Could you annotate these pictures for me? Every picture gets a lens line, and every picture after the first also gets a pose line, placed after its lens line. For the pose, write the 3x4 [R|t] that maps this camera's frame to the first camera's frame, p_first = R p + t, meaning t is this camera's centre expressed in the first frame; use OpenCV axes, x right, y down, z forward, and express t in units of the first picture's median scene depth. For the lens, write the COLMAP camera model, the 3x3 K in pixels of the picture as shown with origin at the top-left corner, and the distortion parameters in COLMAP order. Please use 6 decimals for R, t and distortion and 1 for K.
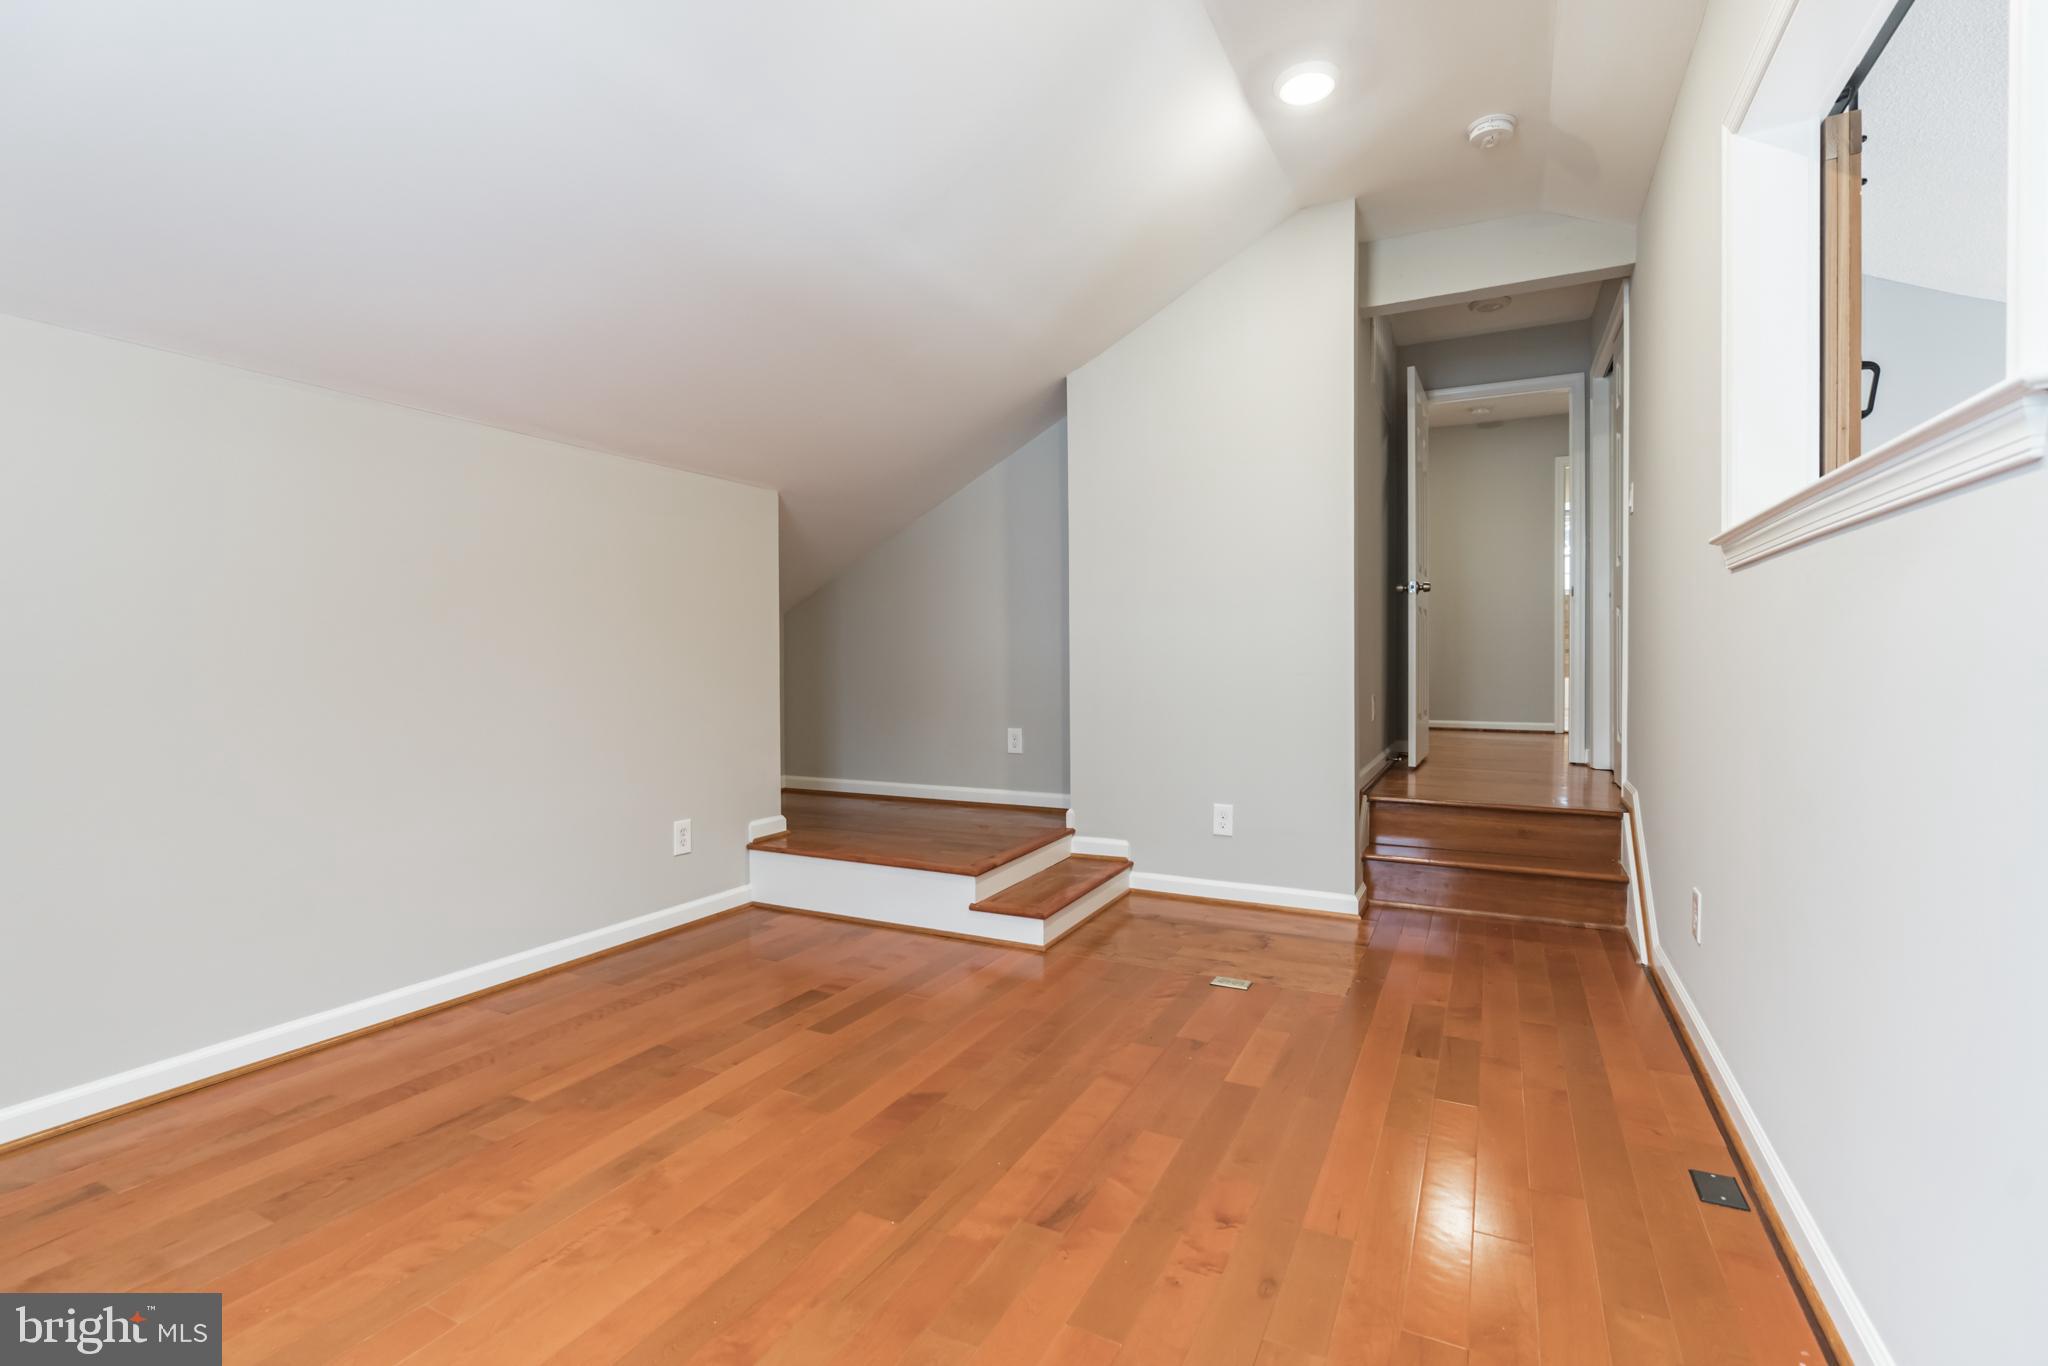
lens RADIAL K [[935.9, 0, 1020.8], [0, 935.9, 673.0], [0, 0, 1]] dist [-0.002339, -0.000175]
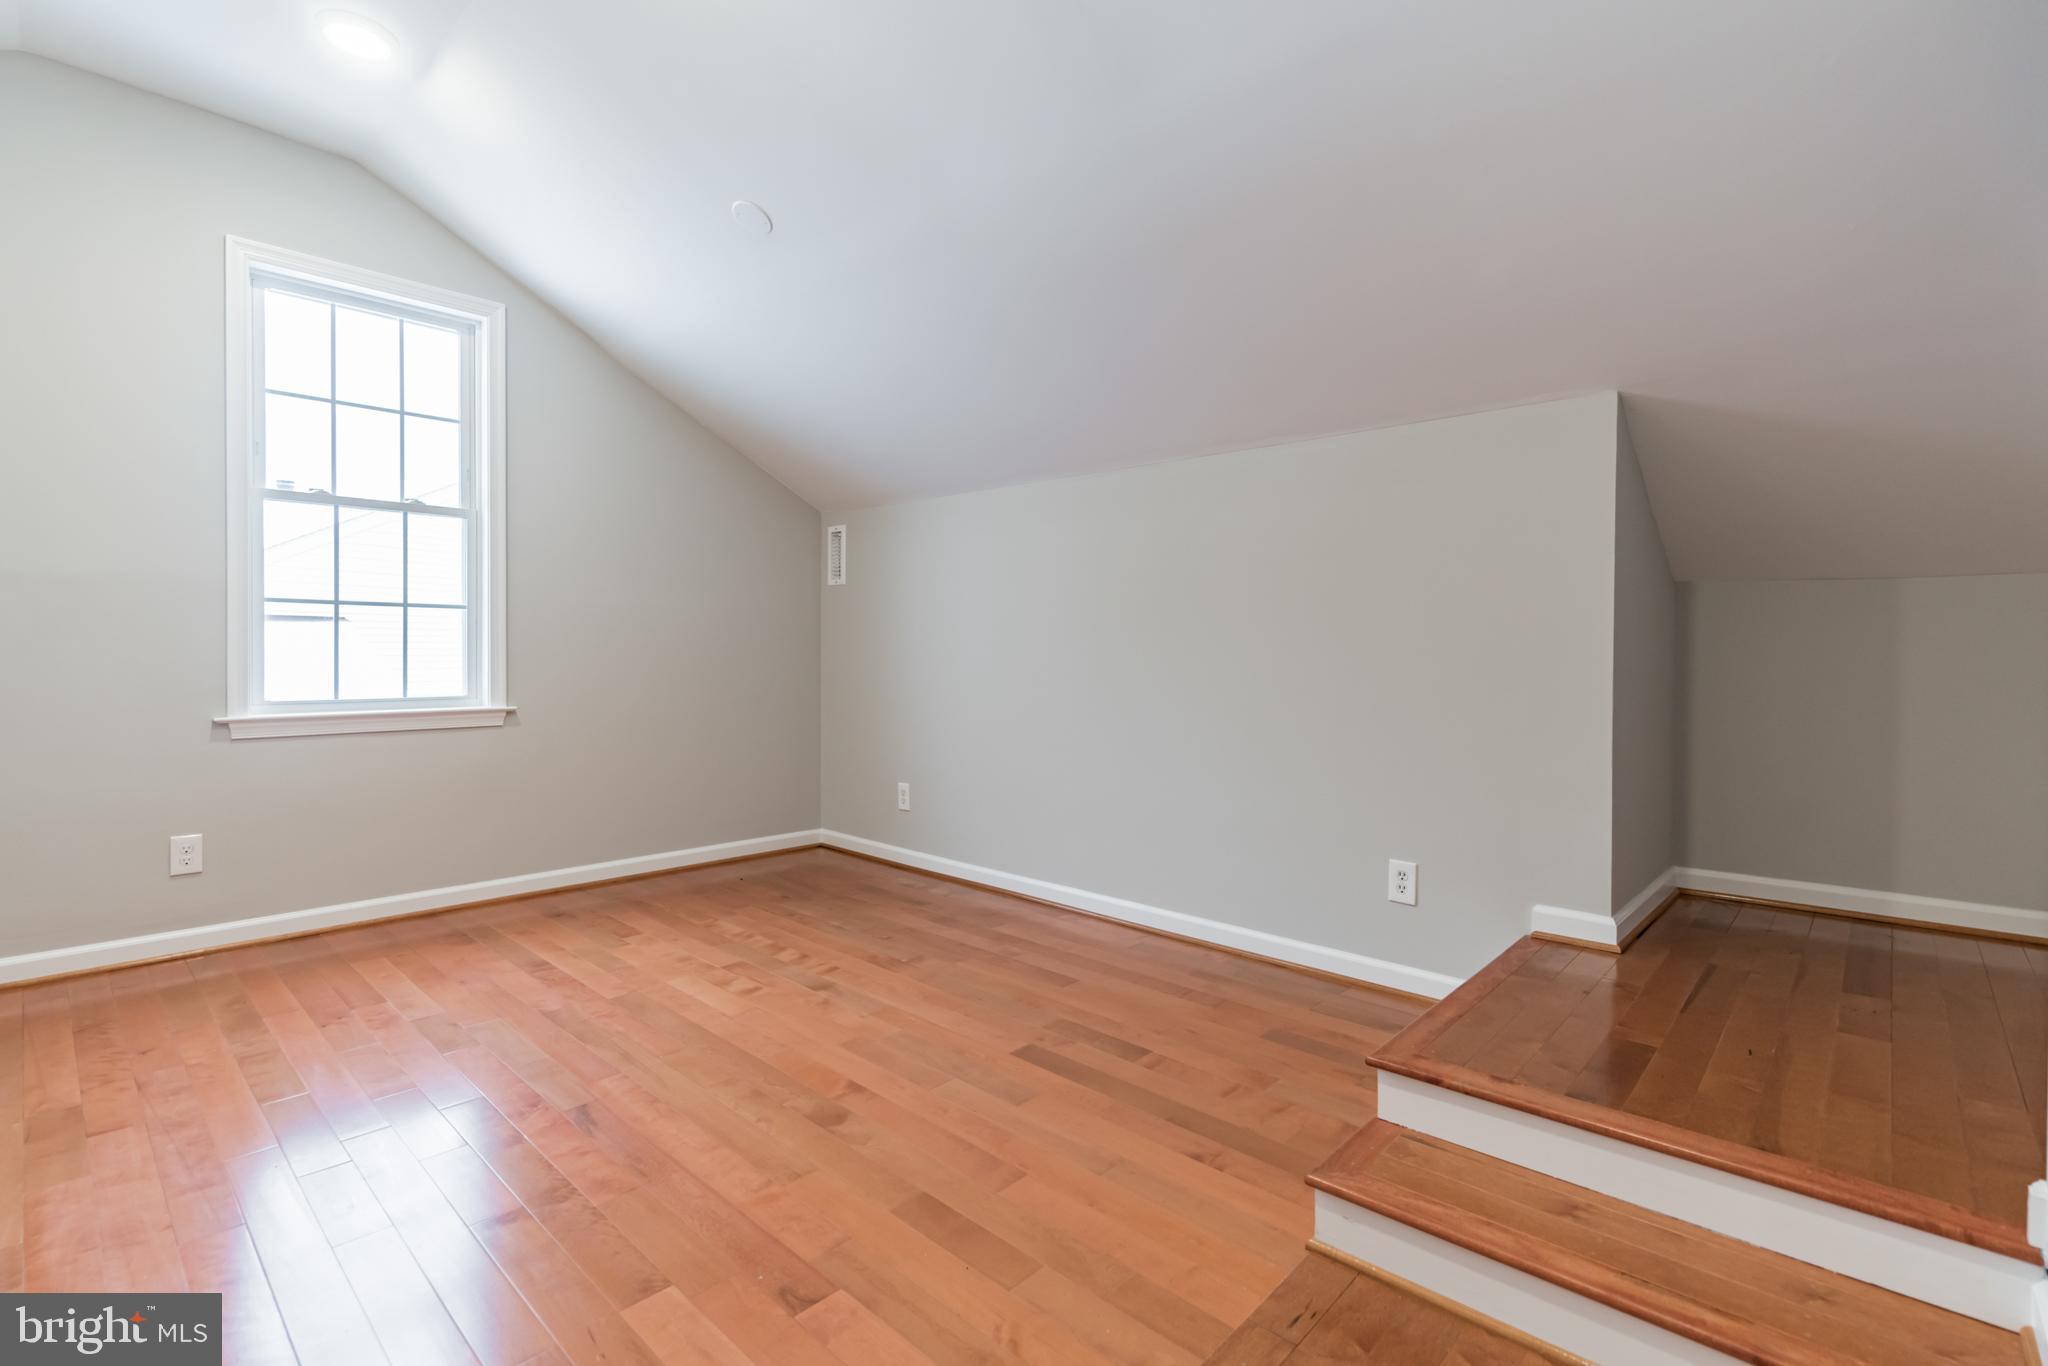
lens RADIAL K [[935.9, 0, 1016.8], [0, 935.9, 665.9], [0, 0, 1]] dist [-0.002339, -0.000175]
pose [[-0.291950, 0.015117, -0.956314, 0.610557], [-0.014184, 0.999697, 0.020133, -0.026997], [0.956328, 0.019442, -0.291647, 1.106026]]
